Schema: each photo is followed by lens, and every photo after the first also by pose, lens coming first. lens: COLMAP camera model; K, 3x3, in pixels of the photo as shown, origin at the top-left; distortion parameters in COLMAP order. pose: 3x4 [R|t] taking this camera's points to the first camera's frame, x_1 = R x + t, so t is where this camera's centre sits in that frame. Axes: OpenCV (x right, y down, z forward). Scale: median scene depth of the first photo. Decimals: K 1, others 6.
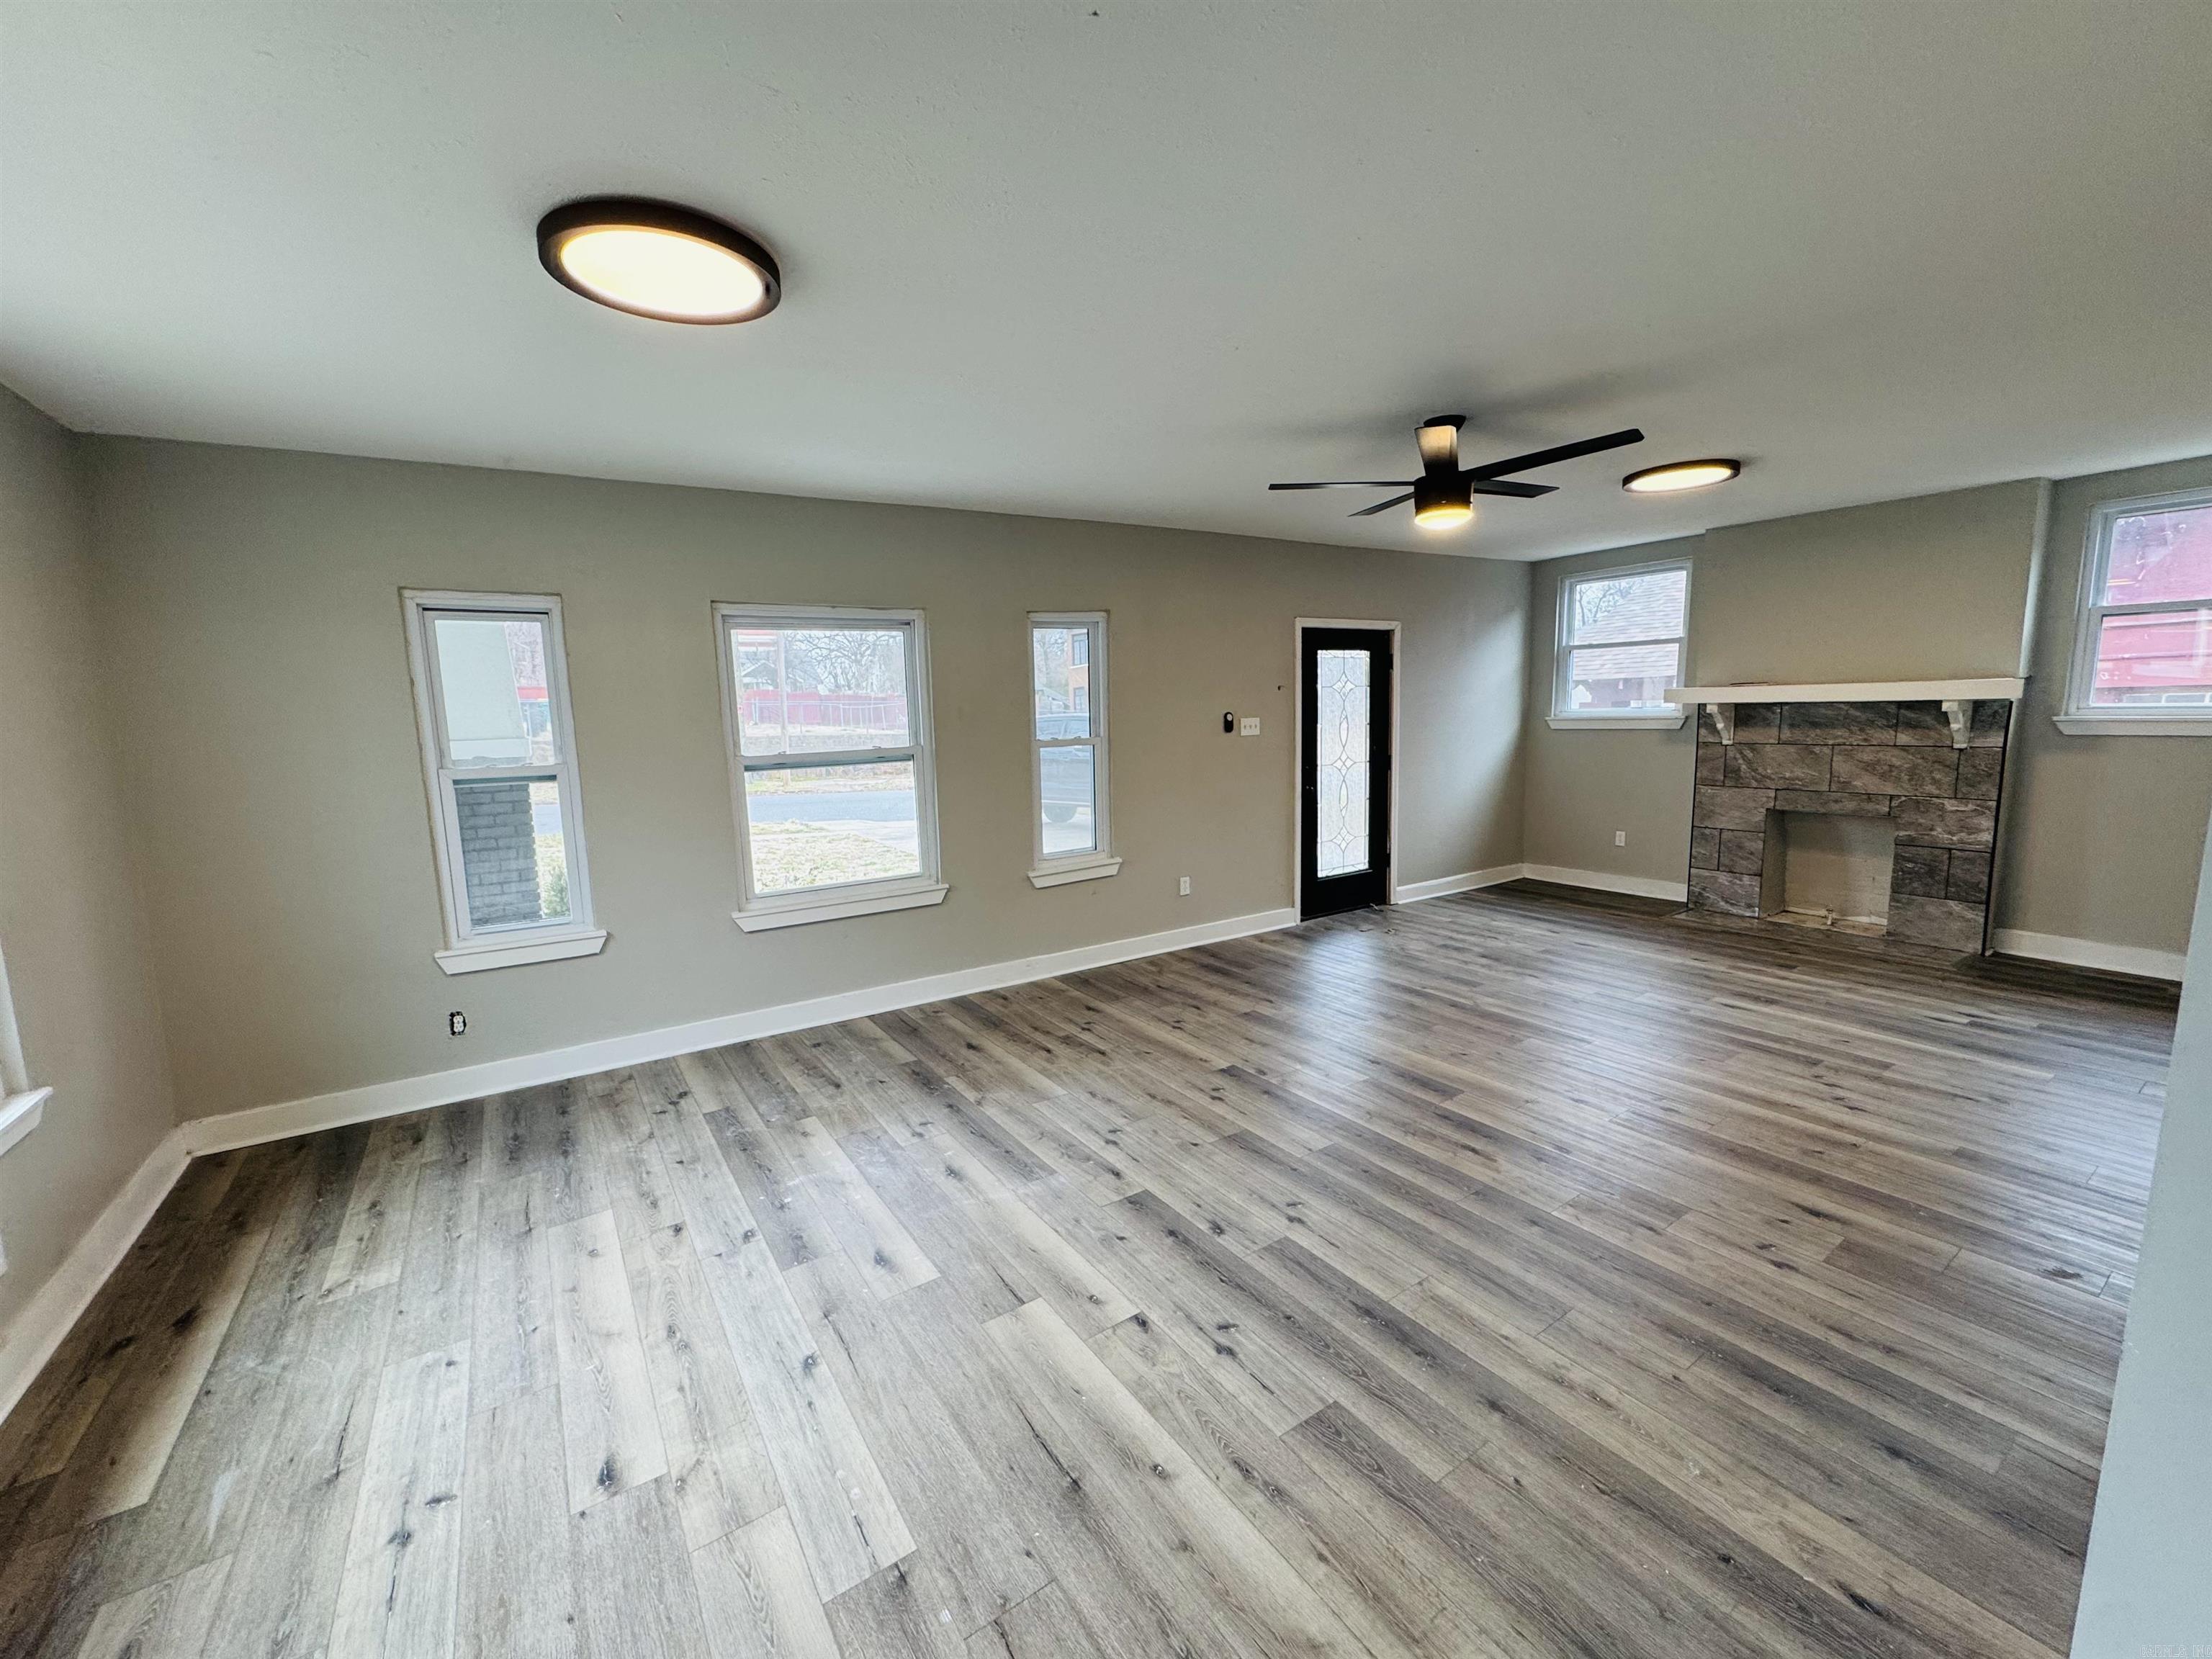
lens RADIAL K [[895.5, 0, 1107.7], [0, 895.5, 829.3], [0, 0, 1]] dist [0.001403, -0.000380]
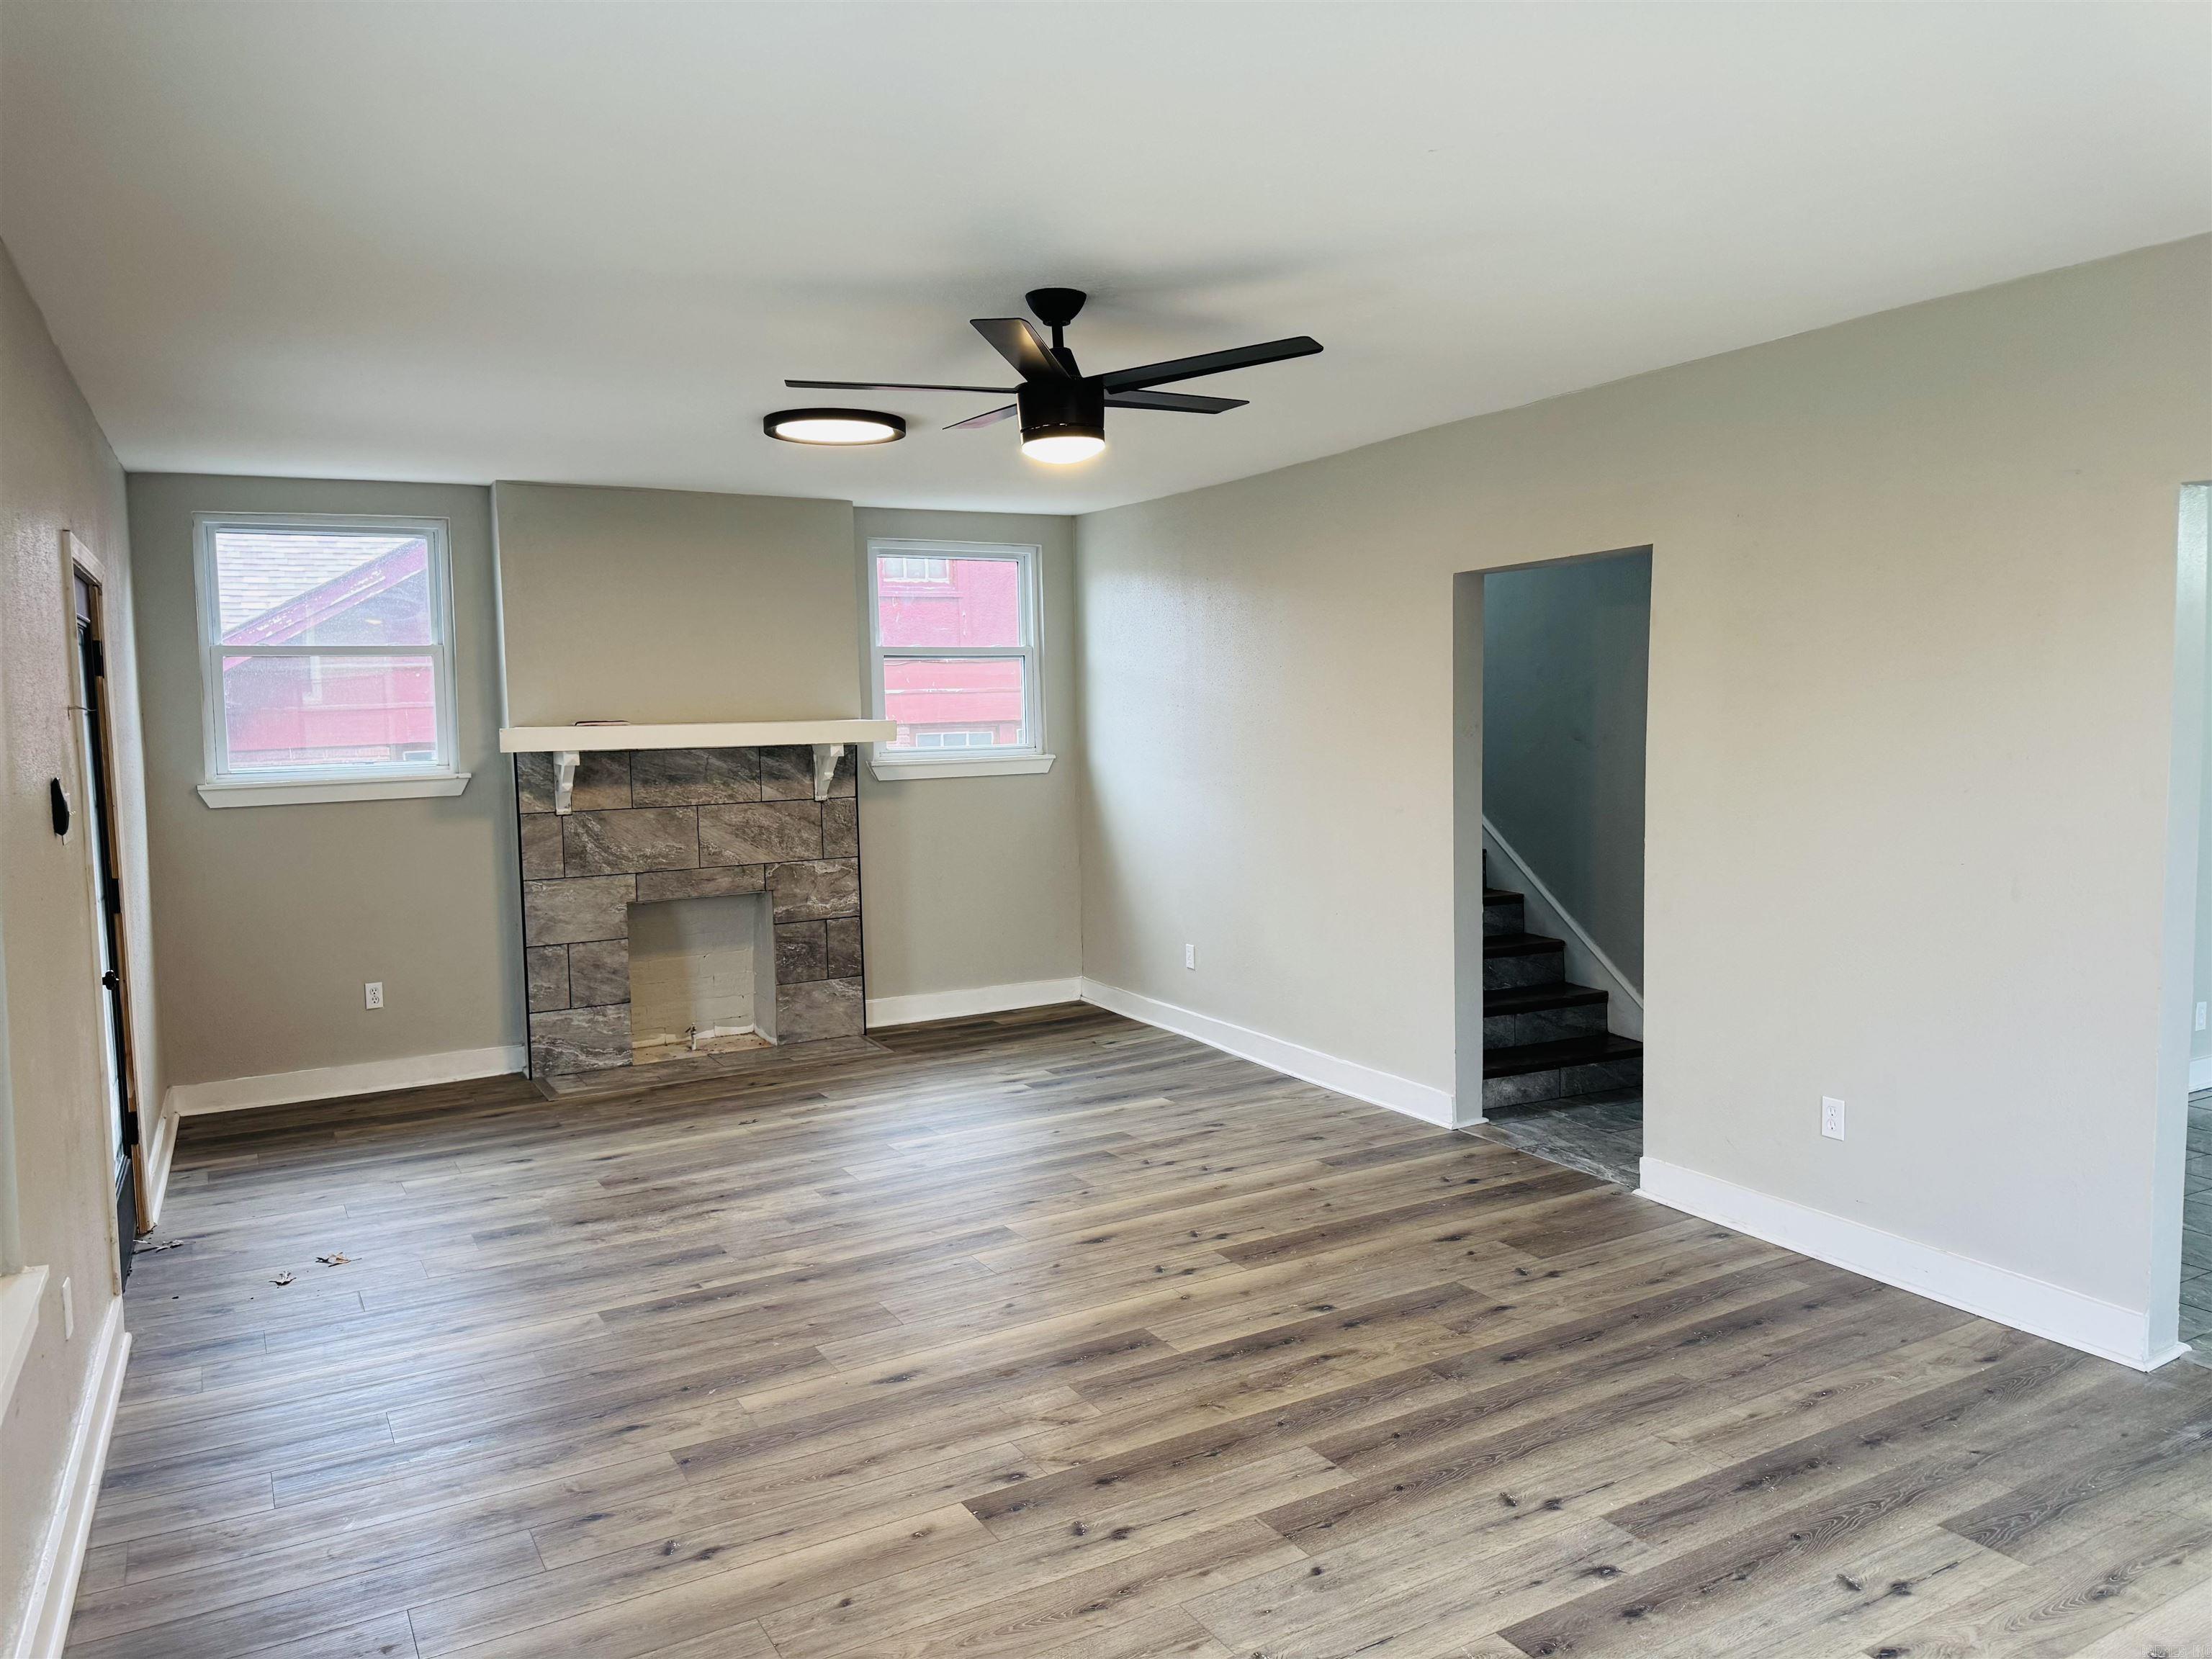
lens RADIAL K [[1570.0, 0, 1094.6], [0, 1570.0, 780.9], [0, 0, 1]] dist [0.043496, -0.036790]
pose [[0.071548, -0.023178, 0.997168, -0.518193], [0.158884, 0.987230, 0.011547, -0.083871], [-0.984701, 0.157608, 0.074317, 0.624173]]
